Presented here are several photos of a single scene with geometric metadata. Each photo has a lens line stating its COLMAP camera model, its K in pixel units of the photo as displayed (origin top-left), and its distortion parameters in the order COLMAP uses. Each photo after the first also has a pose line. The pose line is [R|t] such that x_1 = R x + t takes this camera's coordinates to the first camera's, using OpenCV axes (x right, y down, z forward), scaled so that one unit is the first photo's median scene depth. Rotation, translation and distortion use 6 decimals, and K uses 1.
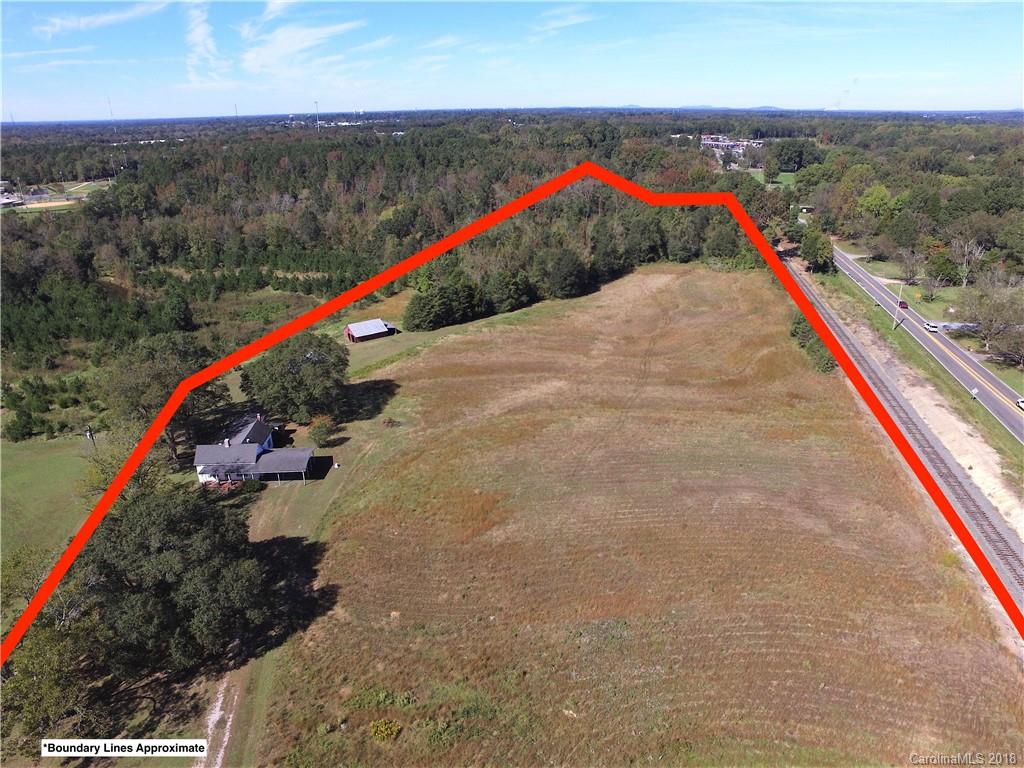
lens RADIAL K [[686.8, 0, 535.0], [0, 686.8, 383.1], [0, 0, 1]] dist [-0.119230, 0.082227]
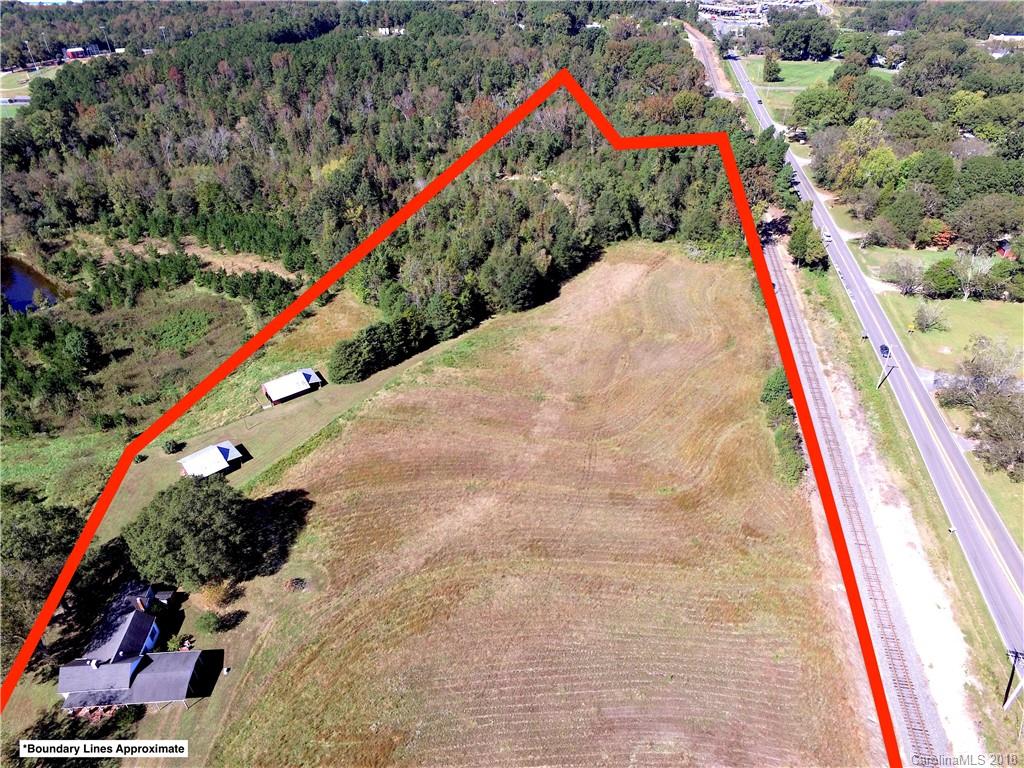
lens RADIAL K [[686.8, 0, 535.0], [0, 686.8, 383.1], [0, 0, 1]] dist [-0.119230, 0.082227]
pose [[0.999937, -0.005356, 0.009839, 0.059996], [0.003138, 0.977059, 0.212946, -0.233238], [-0.010754, -0.212902, 0.977014, 0.113004]]
